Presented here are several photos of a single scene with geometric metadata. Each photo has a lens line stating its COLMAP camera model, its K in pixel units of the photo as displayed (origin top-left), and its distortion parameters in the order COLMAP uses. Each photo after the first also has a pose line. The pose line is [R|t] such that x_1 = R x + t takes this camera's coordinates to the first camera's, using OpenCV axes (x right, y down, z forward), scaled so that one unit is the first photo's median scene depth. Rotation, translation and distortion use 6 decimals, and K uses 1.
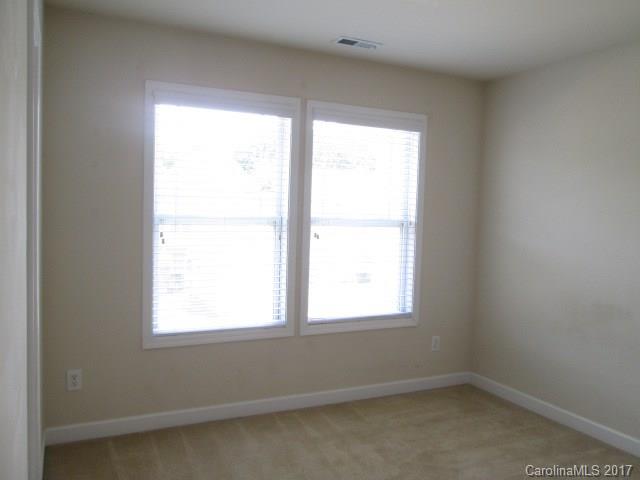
lens RADIAL K [[572.8, 0, 320.0], [0, 572.8, 240.0], [0, 0, 1]] dist [-0.003703, -0.001400]
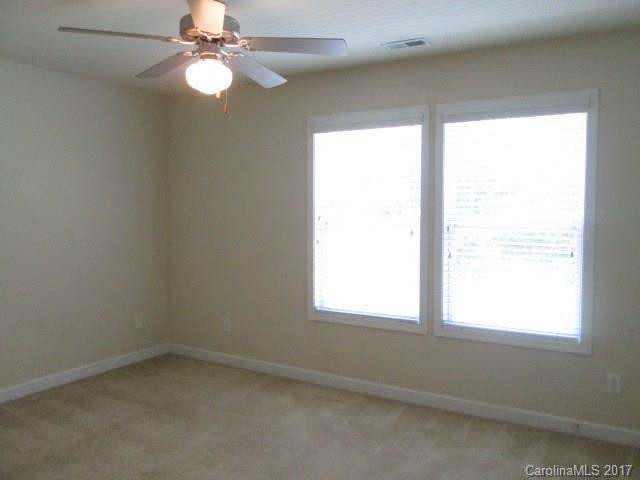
lens RADIAL K [[523.4, 0, 320.0], [0, 523.4, 240.0], [0, 0, 1]] dist [-0.007584, -0.004800]
pose [[0.546582, 0.024707, -0.837041, 0.646775], [-0.037504, 0.999284, 0.005006, 0.000301], [0.836566, 0.028656, 0.547117, 0.324456]]
